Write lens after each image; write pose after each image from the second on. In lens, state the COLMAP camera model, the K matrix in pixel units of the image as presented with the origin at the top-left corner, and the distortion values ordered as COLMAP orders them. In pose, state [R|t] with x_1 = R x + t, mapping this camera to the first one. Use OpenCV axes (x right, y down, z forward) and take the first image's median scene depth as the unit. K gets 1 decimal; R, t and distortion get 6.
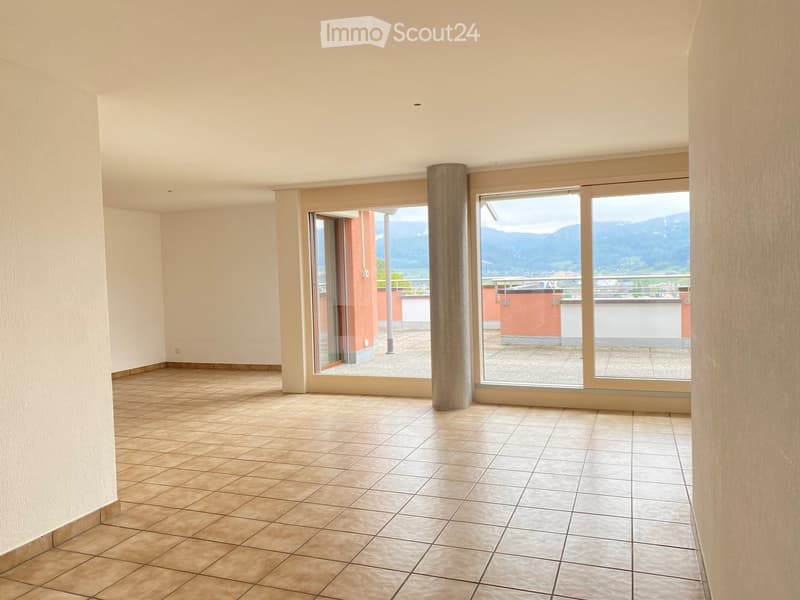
lens RADIAL K [[612.3, 0, 400.0], [0, 612.3, 300.0], [0, 0, 1]] dist [0.000666, 0.001151]
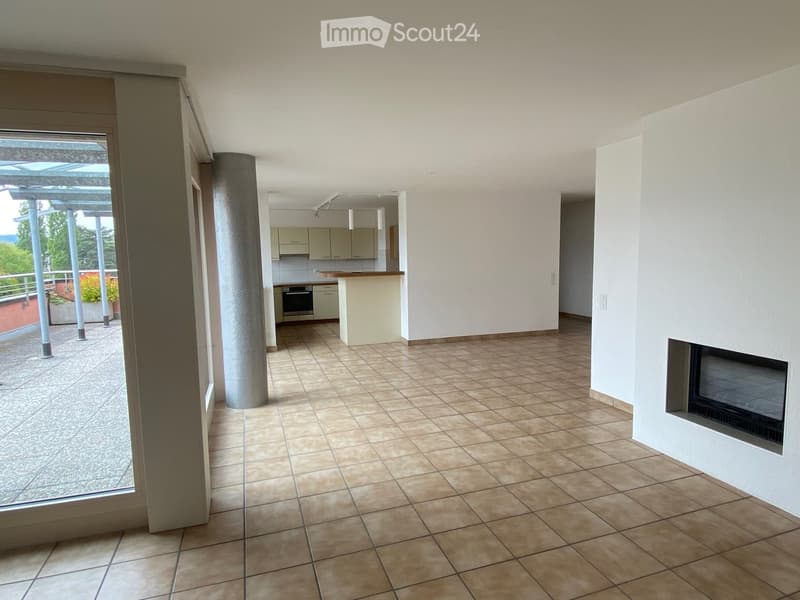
lens RADIAL K [[464.0, 0, 400.0], [0, 464.0, 300.0], [0, 0, 1]] dist [0.002636, 0.000325]
pose [[-0.629907, -0.038030, 0.775739, -0.815275], [0.072848, 0.991504, 0.107761, -0.066824], [-0.773247, 0.124390, -0.621785, 1.589668]]
